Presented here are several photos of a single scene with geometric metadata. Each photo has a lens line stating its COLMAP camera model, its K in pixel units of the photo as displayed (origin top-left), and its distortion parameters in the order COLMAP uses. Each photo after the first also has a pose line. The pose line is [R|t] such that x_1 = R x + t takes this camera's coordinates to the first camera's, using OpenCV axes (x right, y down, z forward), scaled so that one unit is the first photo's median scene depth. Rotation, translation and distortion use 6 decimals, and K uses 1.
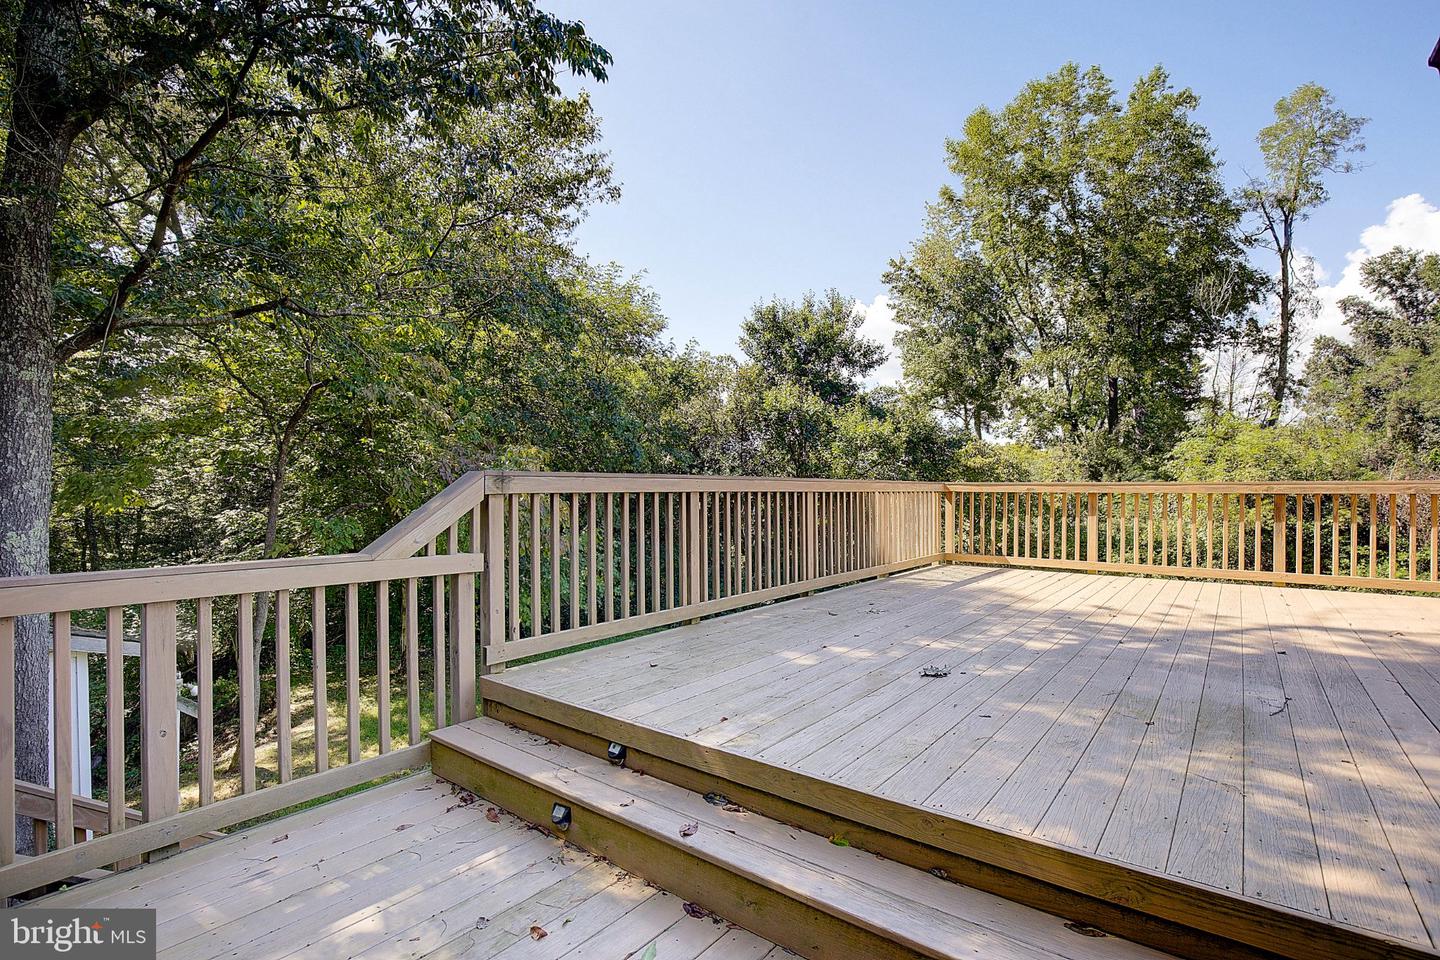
lens RADIAL K [[659.6, 0, 692.4], [0, 659.6, 486.0], [0, 0, 1]] dist [-0.025533, -0.000398]
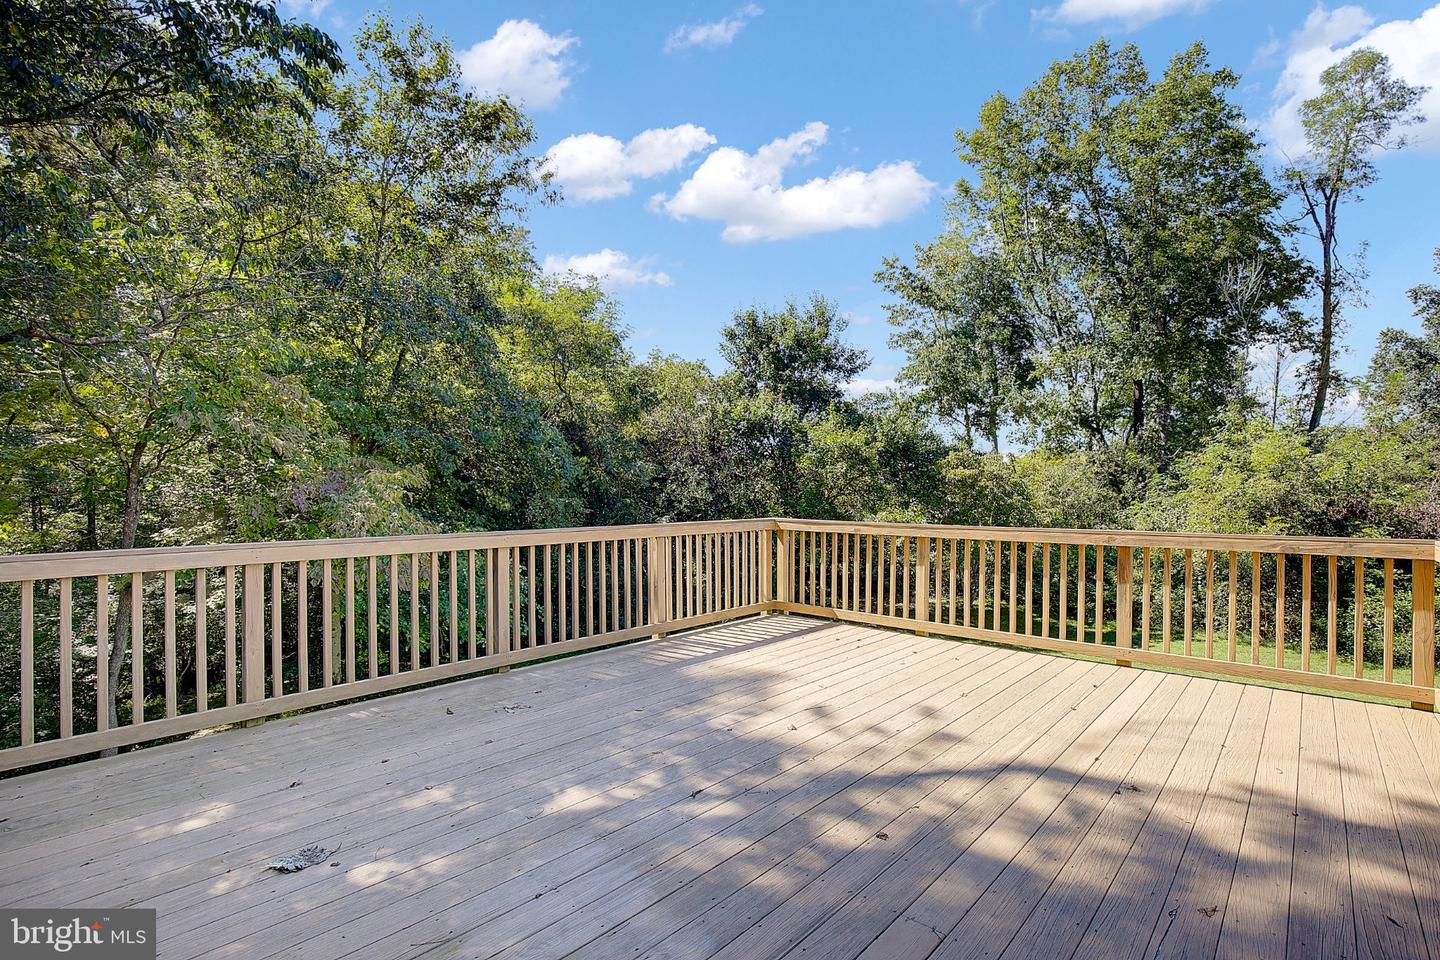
lens RADIAL K [[649.5, 0, 695.3], [0, 649.5, 499.7], [0, 0, 1]] dist [-0.030480, 0.000418]
pose [[0.996996, -0.001280, -0.077436, 0.101927], [0.002782, 0.999810, 0.019296, -0.014254], [0.077397, -0.019453, 0.996811, 0.042374]]
